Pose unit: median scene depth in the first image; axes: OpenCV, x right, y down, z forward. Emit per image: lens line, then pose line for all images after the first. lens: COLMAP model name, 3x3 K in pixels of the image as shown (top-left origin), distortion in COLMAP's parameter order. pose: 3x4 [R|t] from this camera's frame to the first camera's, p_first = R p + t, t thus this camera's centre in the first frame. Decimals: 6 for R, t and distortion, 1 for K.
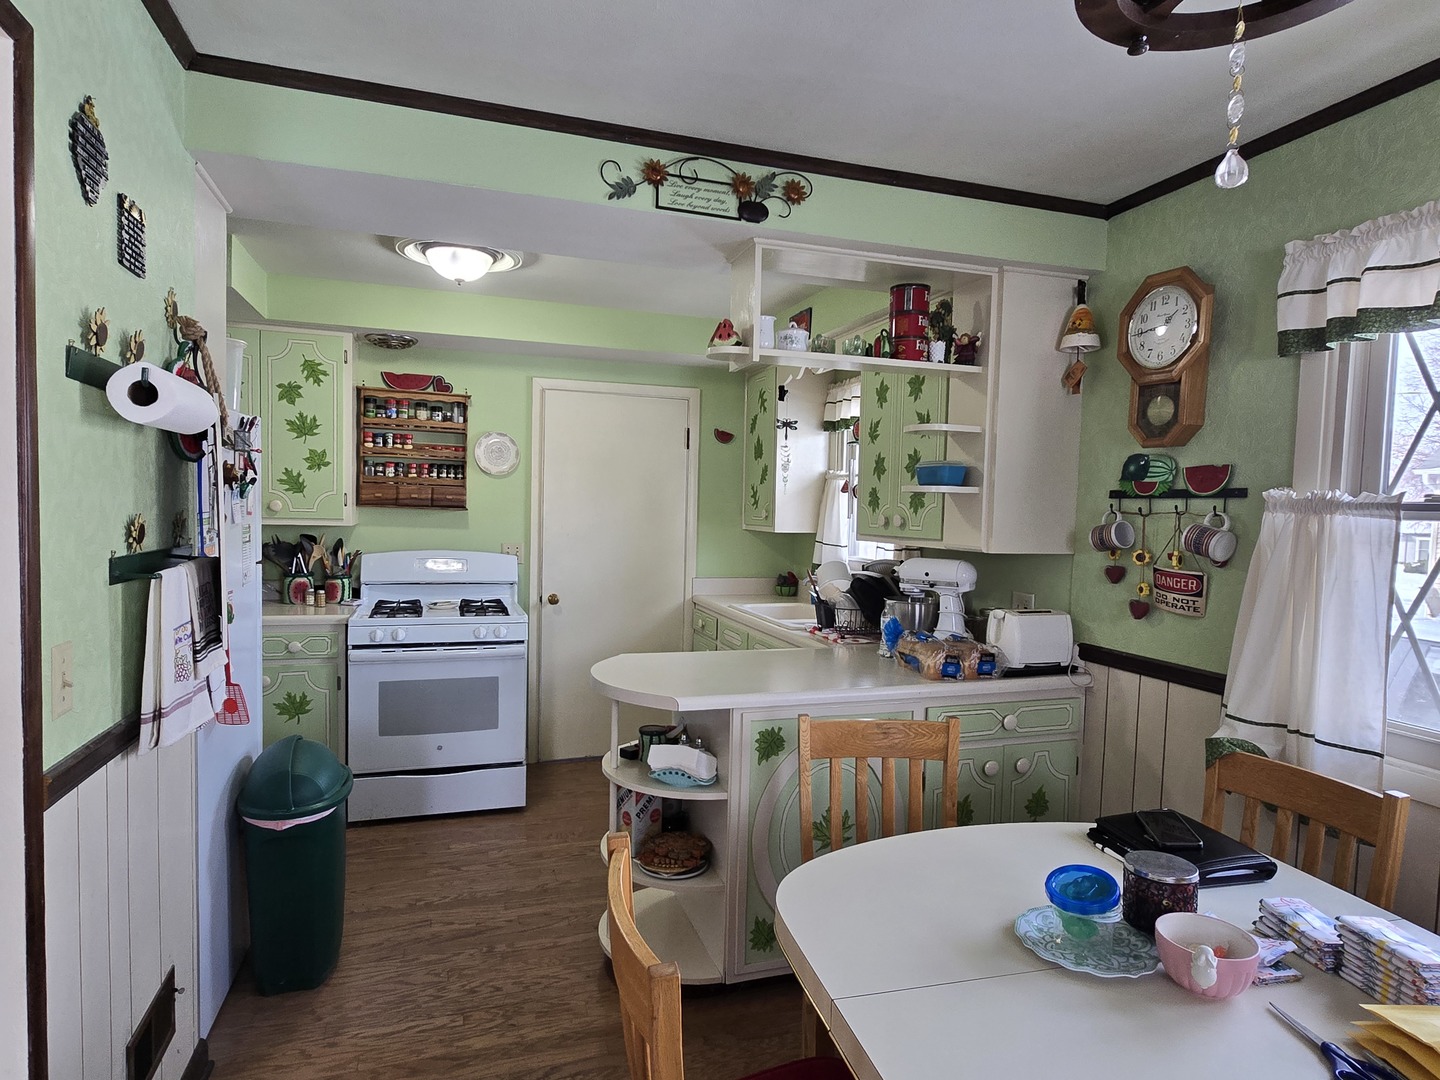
lens RADIAL K [[827.6, 0, 720.0], [0, 827.6, 540.0], [0, 0, 1]] dist [-0.000506, -0.000298]
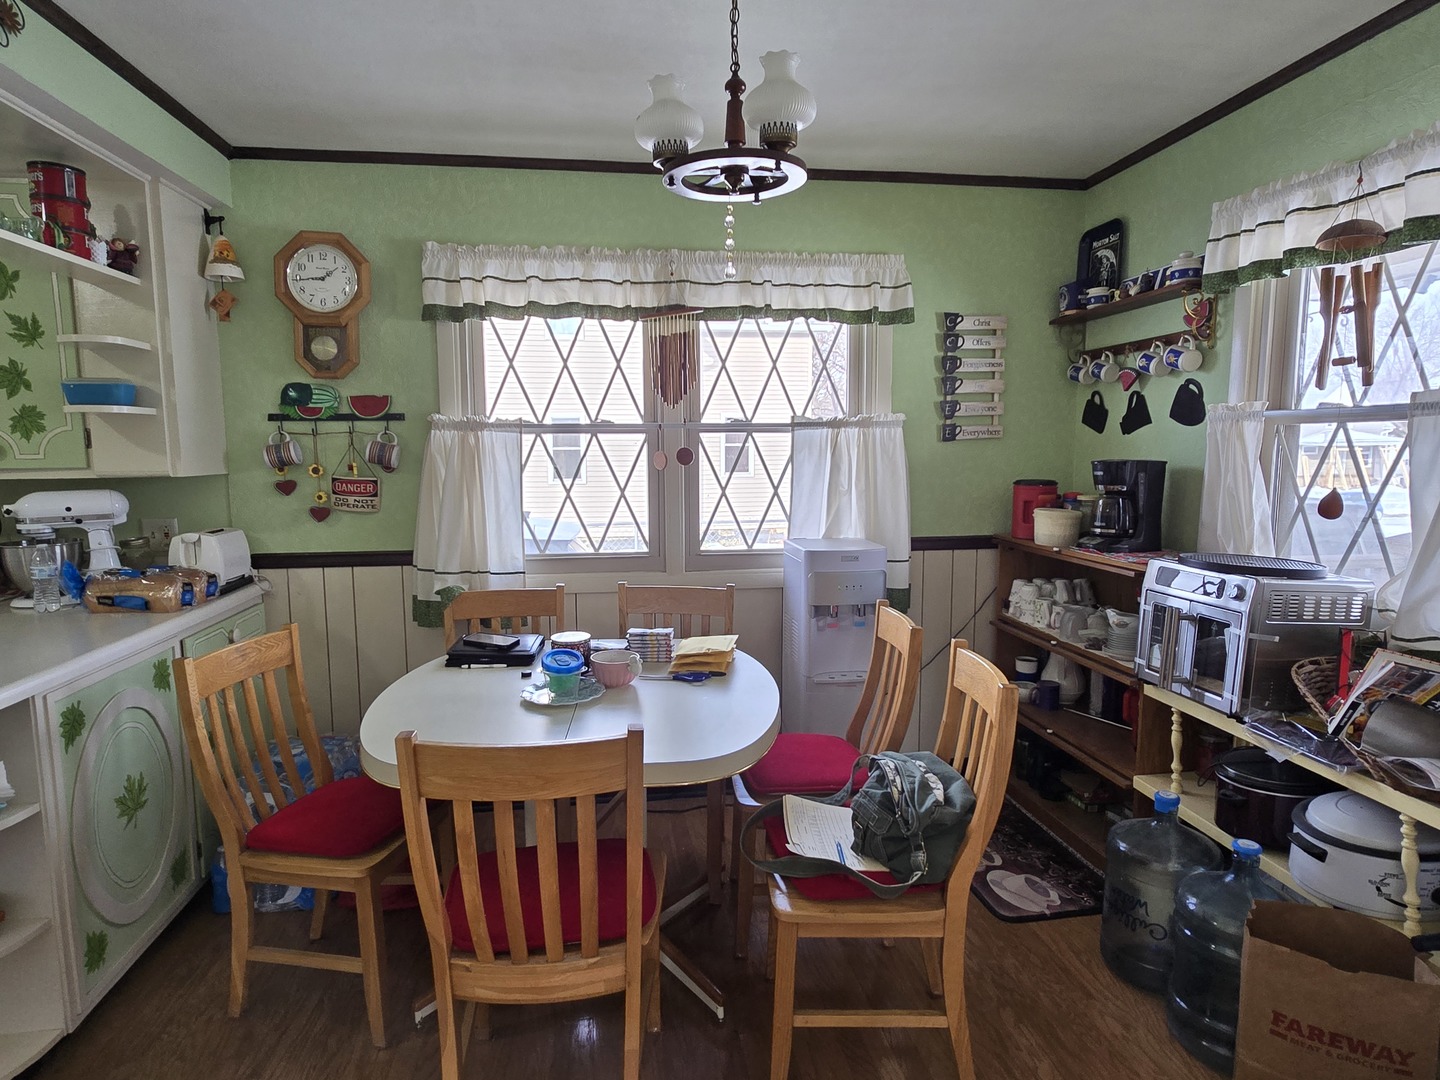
lens RADIAL K [[827.6, 0, 720.0], [0, 827.6, 540.0], [0, 0, 1]] dist [-0.000506, -0.000298]
pose [[0.166239, -0.137253, 0.976487, -0.574649], [0.048861, 0.990196, 0.130862, -0.007652], [-0.984874, 0.025957, 0.171316, 0.218814]]
